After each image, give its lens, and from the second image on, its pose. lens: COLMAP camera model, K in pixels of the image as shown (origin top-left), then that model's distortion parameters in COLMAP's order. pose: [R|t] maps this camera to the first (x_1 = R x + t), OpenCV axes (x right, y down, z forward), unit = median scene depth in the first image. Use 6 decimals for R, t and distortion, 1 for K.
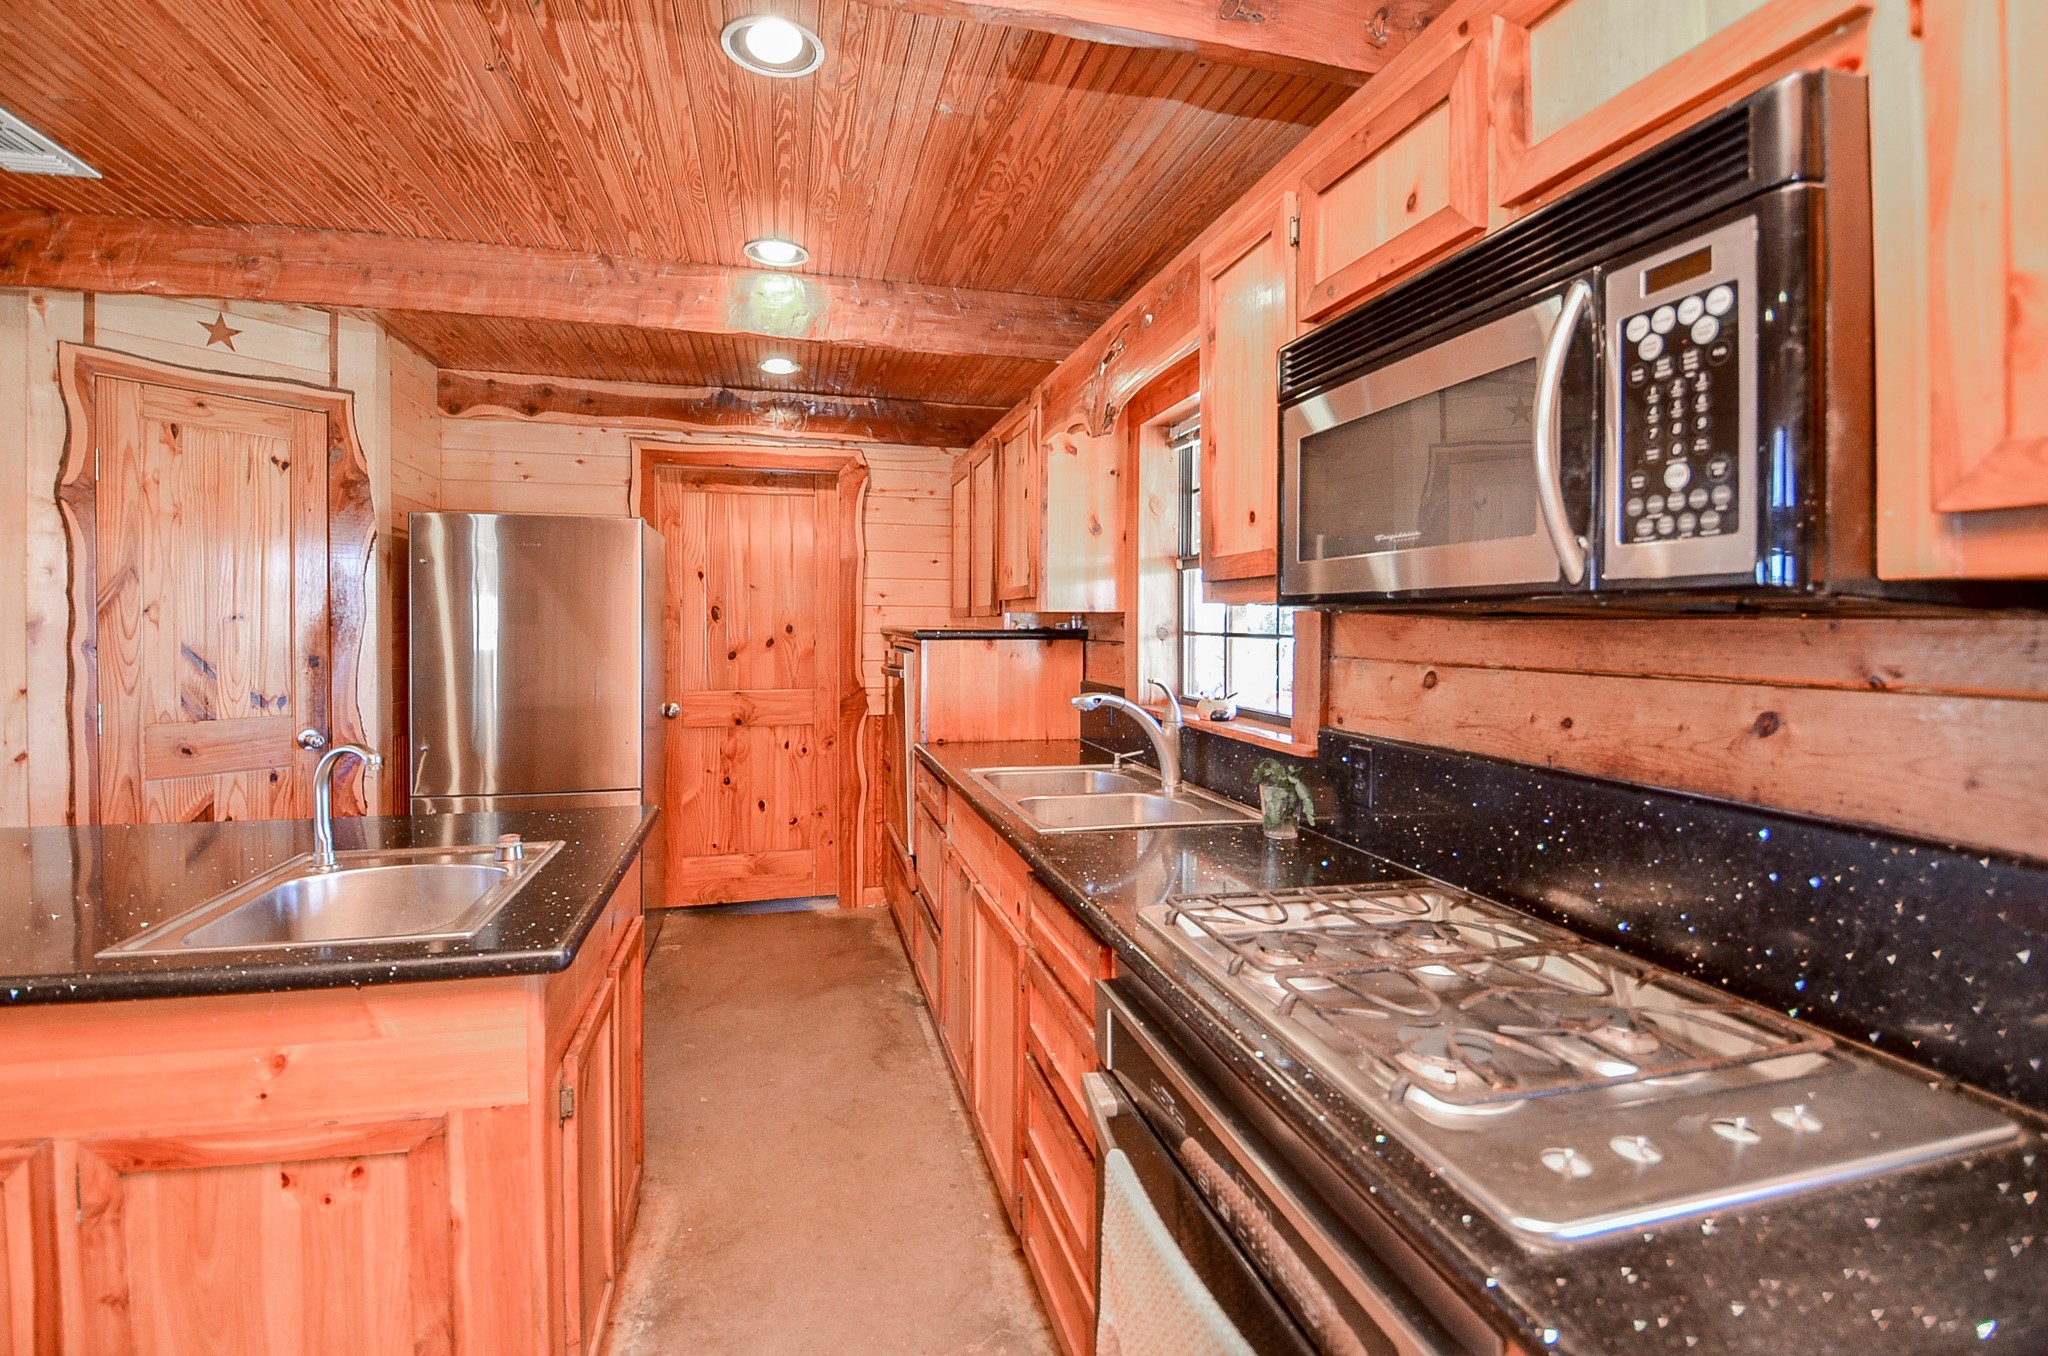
lens RADIAL K [[915.3, 0, 988.7], [0, 915.3, 645.0], [0, 0, 1]] dist [0.002515, -0.017196]
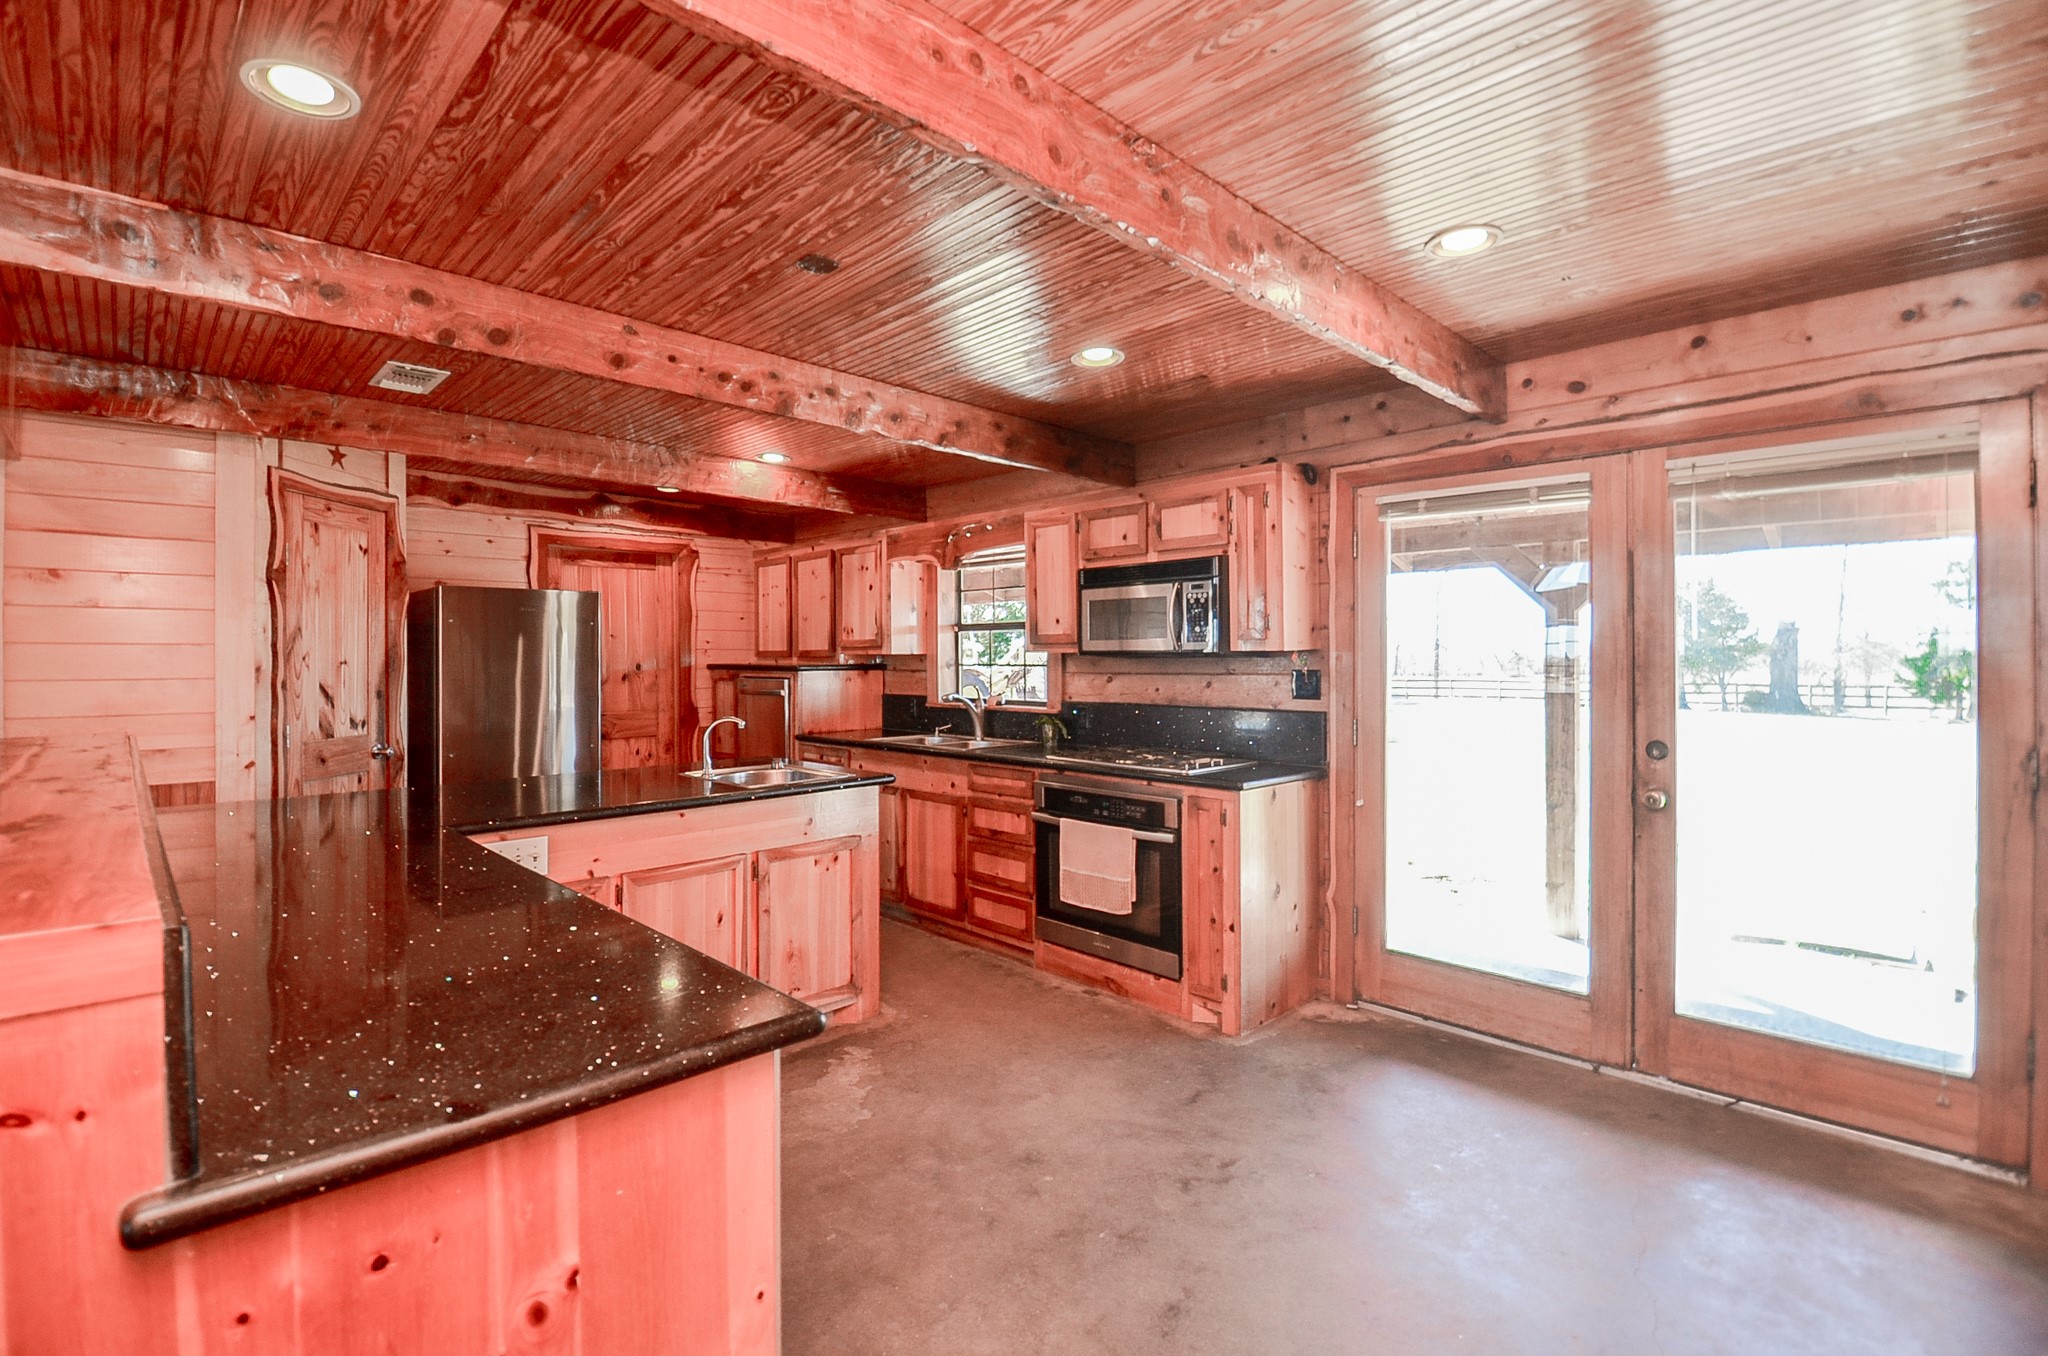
lens RADIAL K [[915.3, 0, 988.7], [0, 915.3, 645.0], [0, 0, 1]] dist [0.002515, -0.017196]
pose [[0.864989, -0.002843, 0.501782, -0.693142], [0.021781, 0.999254, -0.031885, 0.008225], [-0.501317, 0.038509, 0.864406, -0.692046]]
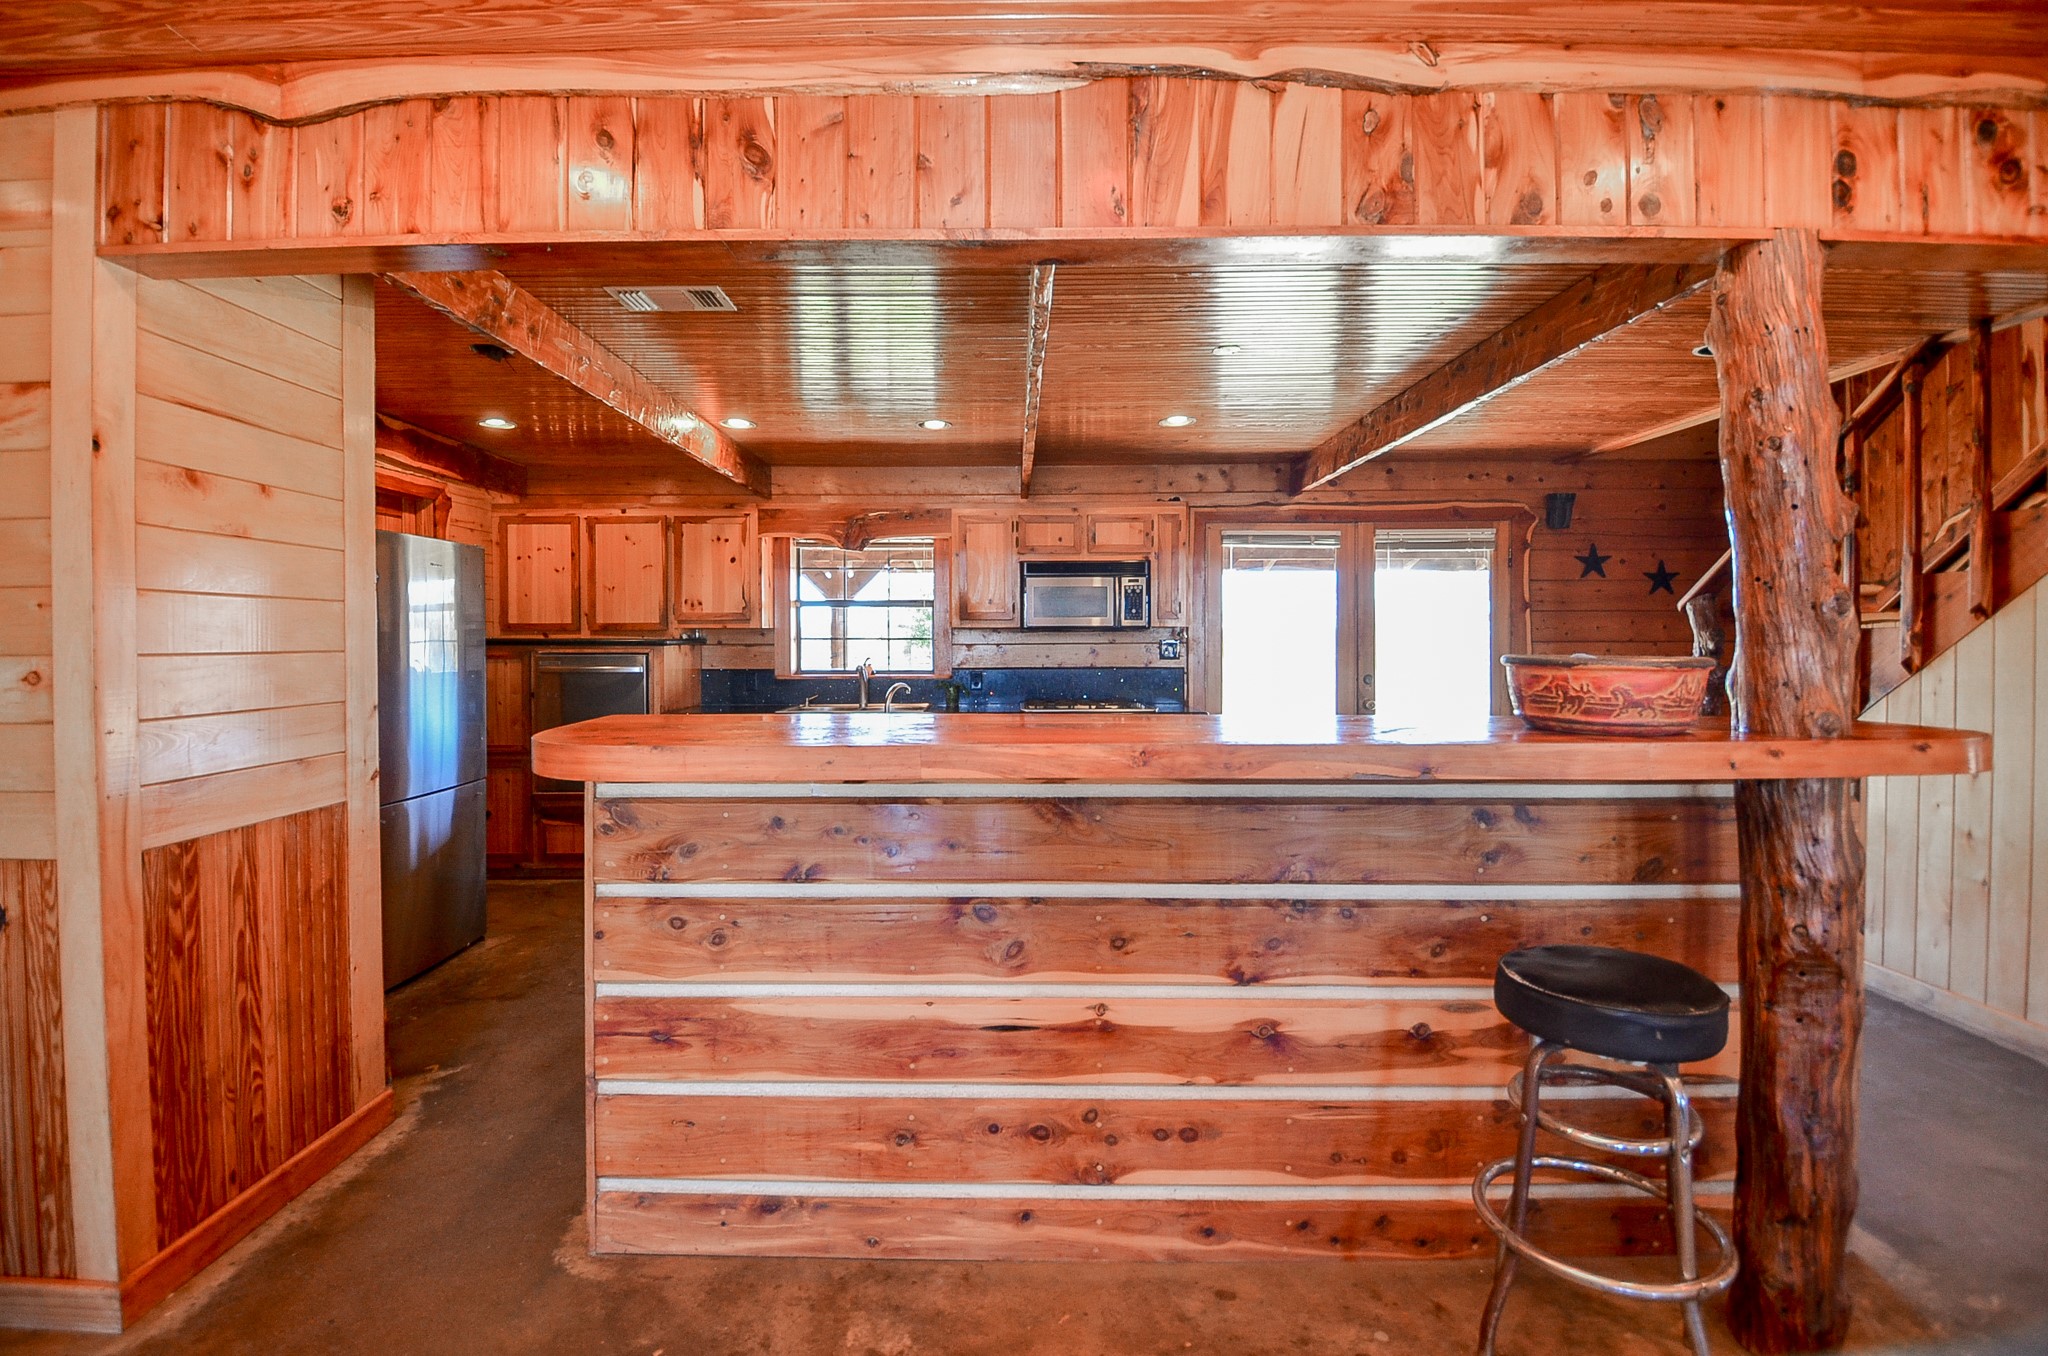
lens RADIAL K [[915.3, 0, 988.7], [0, 915.3, 645.0], [0, 0, 1]] dist [0.002515, -0.017196]
pose [[0.250401, -0.015570, 0.968017, -1.628334], [0.028556, 0.999554, 0.008690, -0.004918], [-0.967721, 0.025467, 0.250734, 0.093480]]
